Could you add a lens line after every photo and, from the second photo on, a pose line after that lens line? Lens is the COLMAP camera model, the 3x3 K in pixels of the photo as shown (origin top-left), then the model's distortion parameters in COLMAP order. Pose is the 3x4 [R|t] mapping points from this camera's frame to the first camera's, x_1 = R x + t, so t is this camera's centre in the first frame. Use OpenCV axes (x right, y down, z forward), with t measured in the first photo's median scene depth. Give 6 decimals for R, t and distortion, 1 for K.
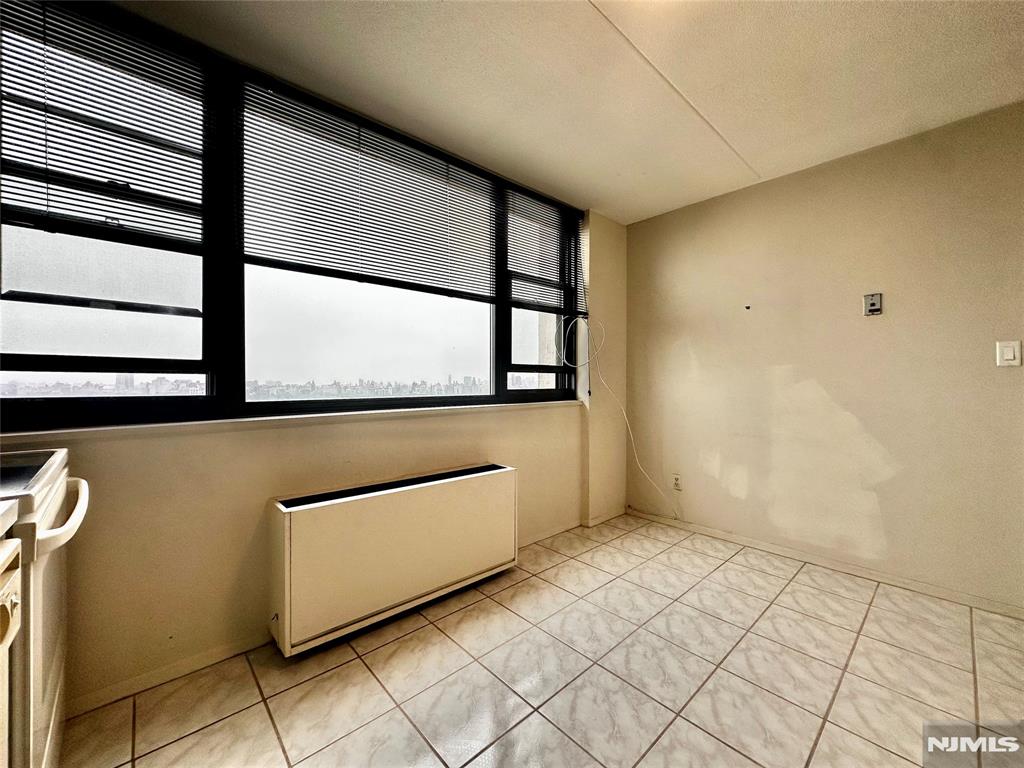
lens RADIAL K [[408.0, 0, 515.6], [0, 408.0, 387.7], [0, 0, 1]] dist [-0.004638, 0.000465]
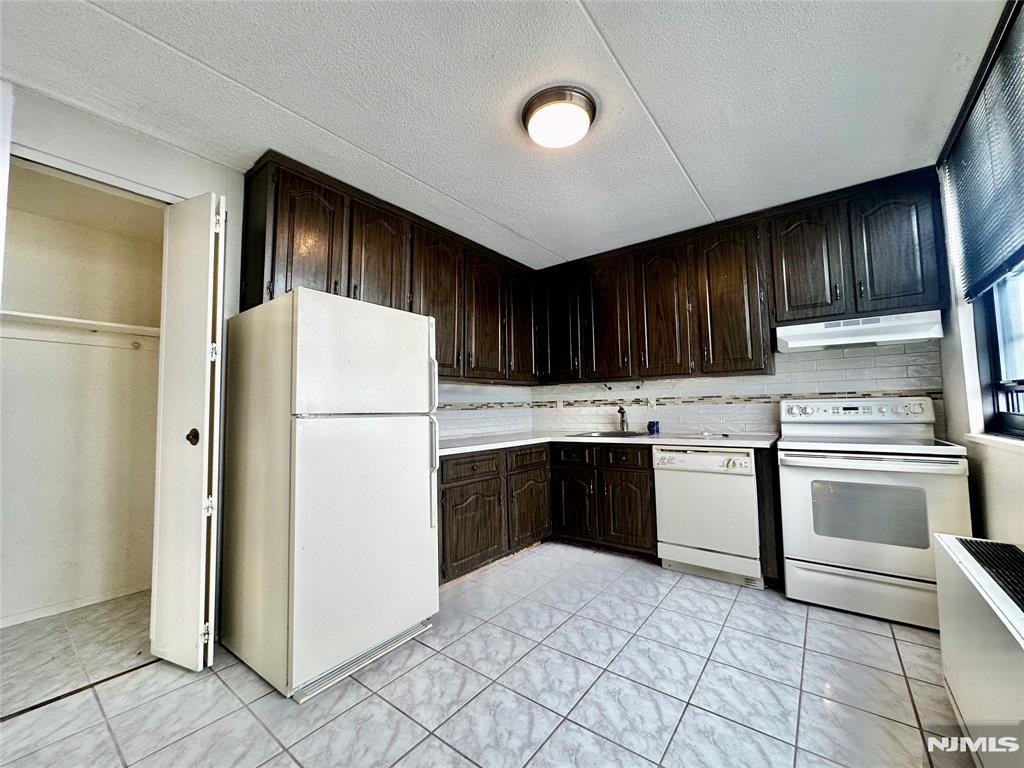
lens RADIAL K [[408.0, 0, 511.0], [0, 408.0, 380.1], [0, 0, 1]] dist [-0.004638, 0.000465]
pose [[-0.984240, 0.005273, -0.176759, 0.448281], [0.014095, 0.998714, -0.048691, -0.023611], [0.176275, -0.050415, -0.983049, 1.283596]]
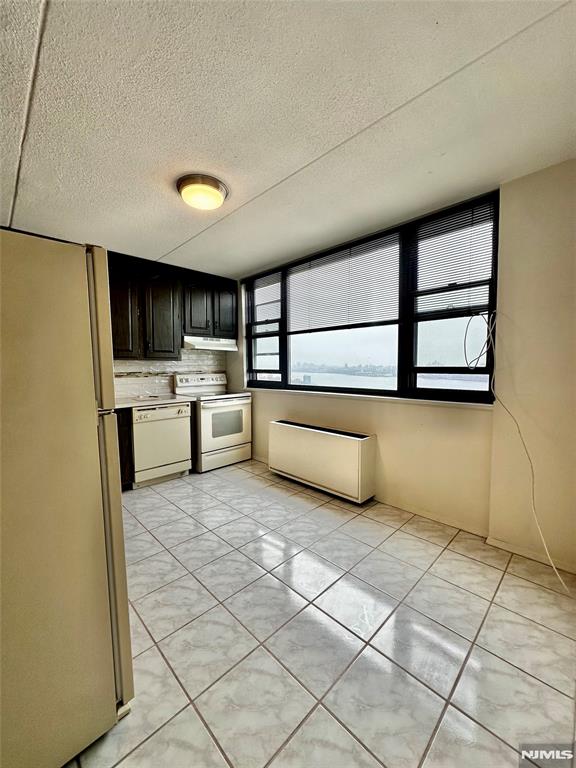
lens RADIAL K [[306.0, 0, 290.3], [0, 306.0, 383.9], [0, 0, 1]] dist [-0.004638, 0.000465]
pose [[0.053587, 0.060382, -0.996736, 1.167729], [-0.016562, 0.998087, 0.059573, -0.074013], [0.998426, 0.013316, 0.054484, 0.727278]]
